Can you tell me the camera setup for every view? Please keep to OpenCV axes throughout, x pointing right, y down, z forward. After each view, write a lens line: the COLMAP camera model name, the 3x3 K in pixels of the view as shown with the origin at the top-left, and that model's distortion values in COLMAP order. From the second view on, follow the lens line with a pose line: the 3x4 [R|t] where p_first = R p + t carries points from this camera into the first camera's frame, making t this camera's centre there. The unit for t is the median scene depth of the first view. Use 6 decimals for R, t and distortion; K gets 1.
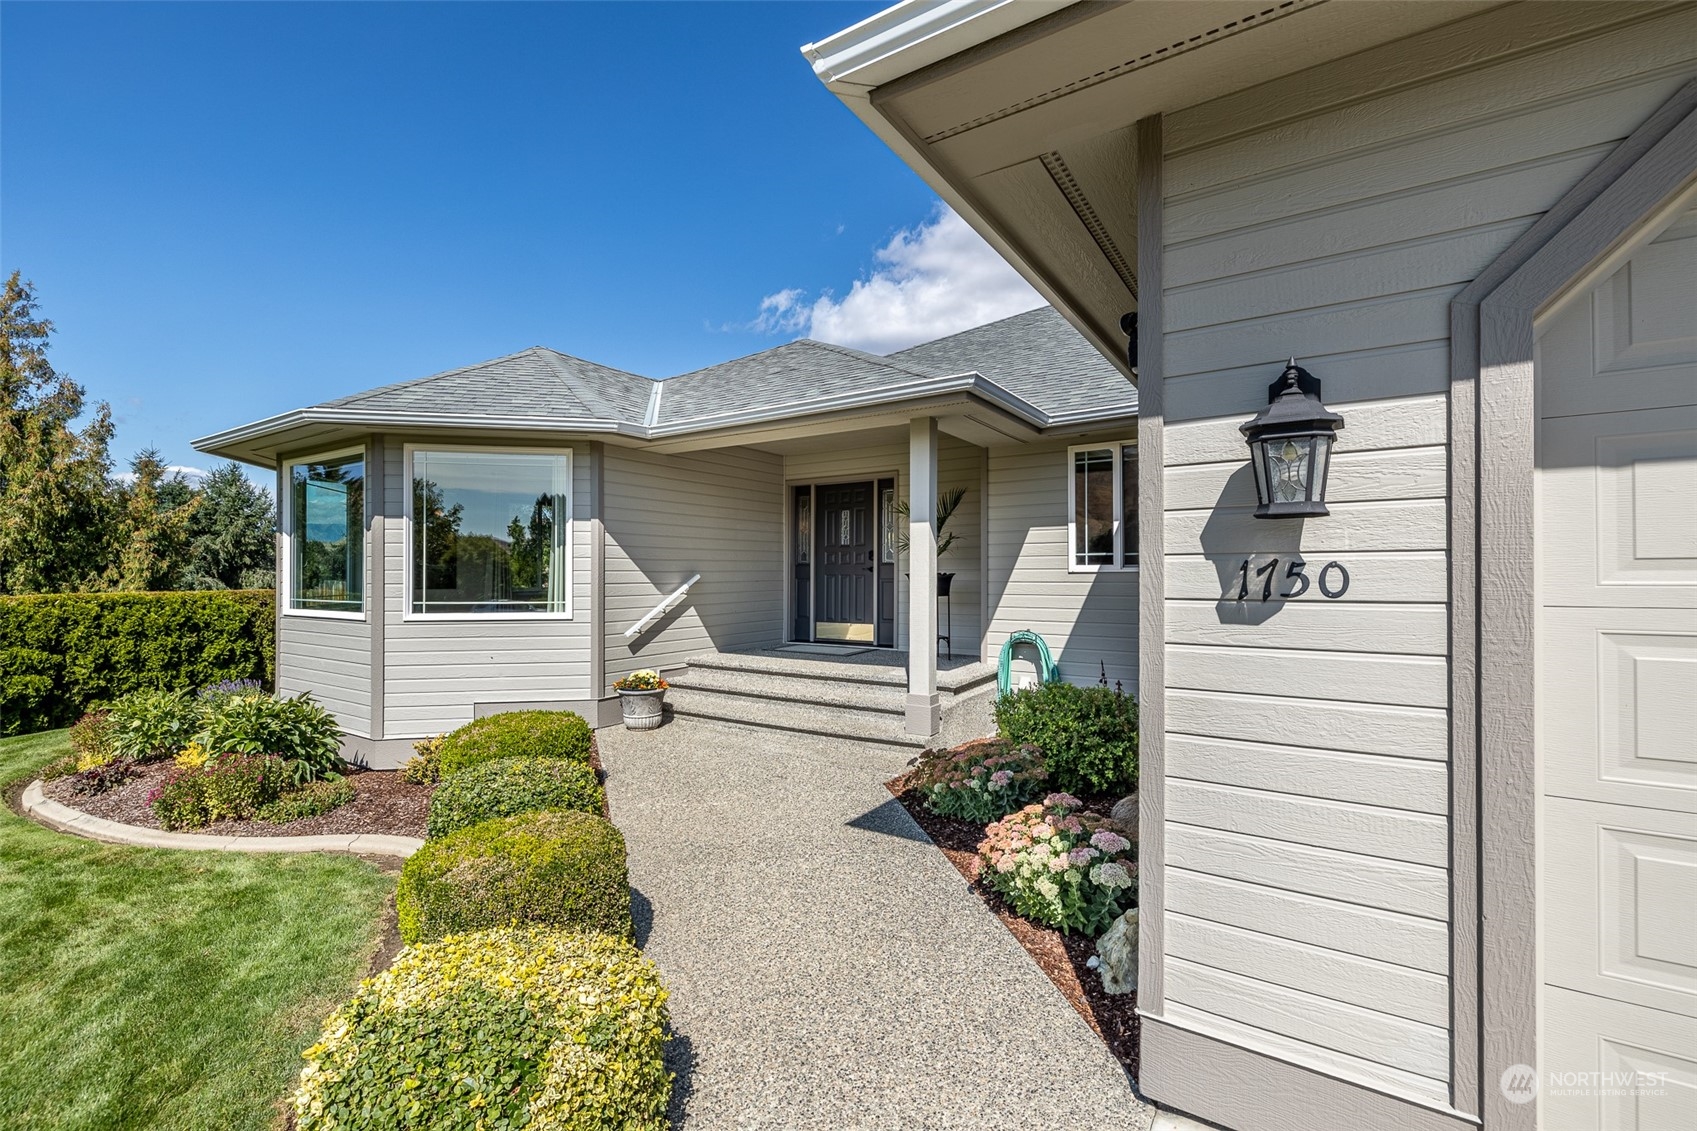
lens RADIAL K [[734.0, 0, 823.3], [0, 734.0, 581.3], [0, 0, 1]] dist [-0.000135, 0.000424]
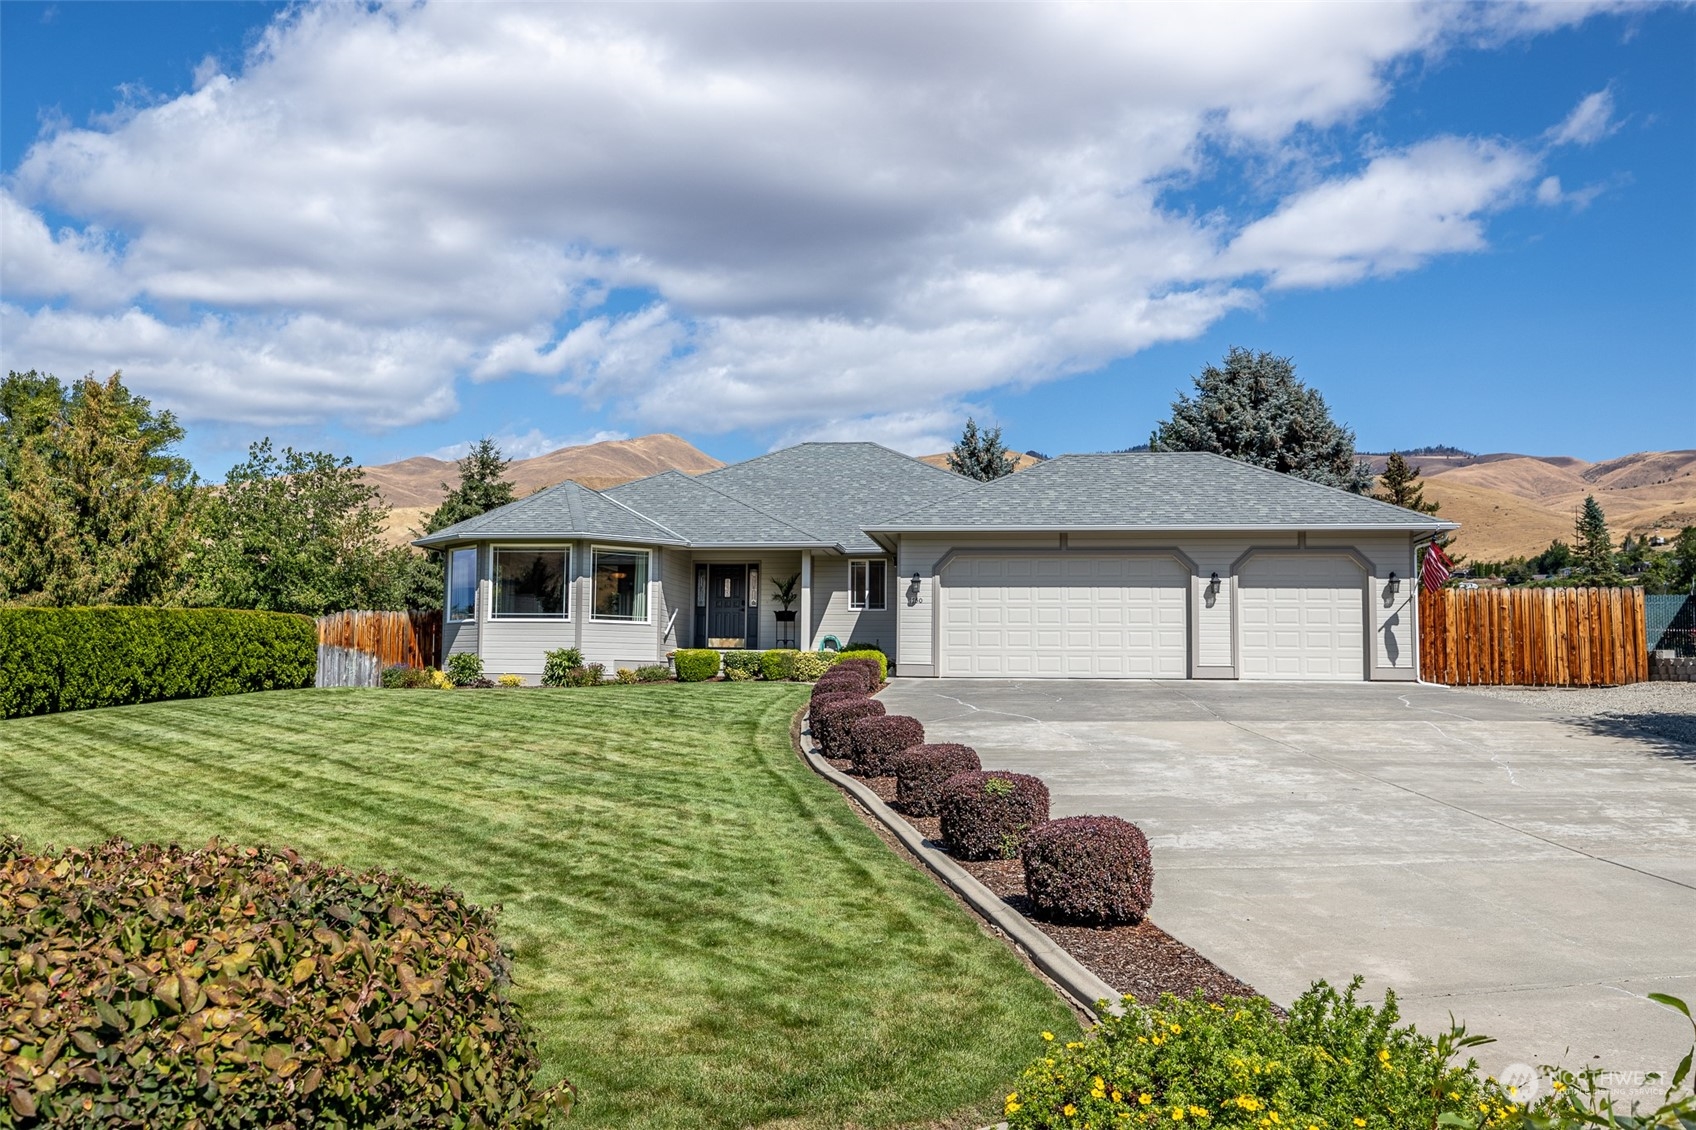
lens RADIAL K [[1520.7, 0, 848.0], [0, 1520.7, 565.0], [0, 0, 1]] dist [-0.000248, -0.000093]
pose [[0.889276, 0.047780, 0.454868, -1.960744], [-0.008615, 0.996102, -0.087788, 0.278240], [-0.457289, 0.074149, 0.886222, -3.464629]]
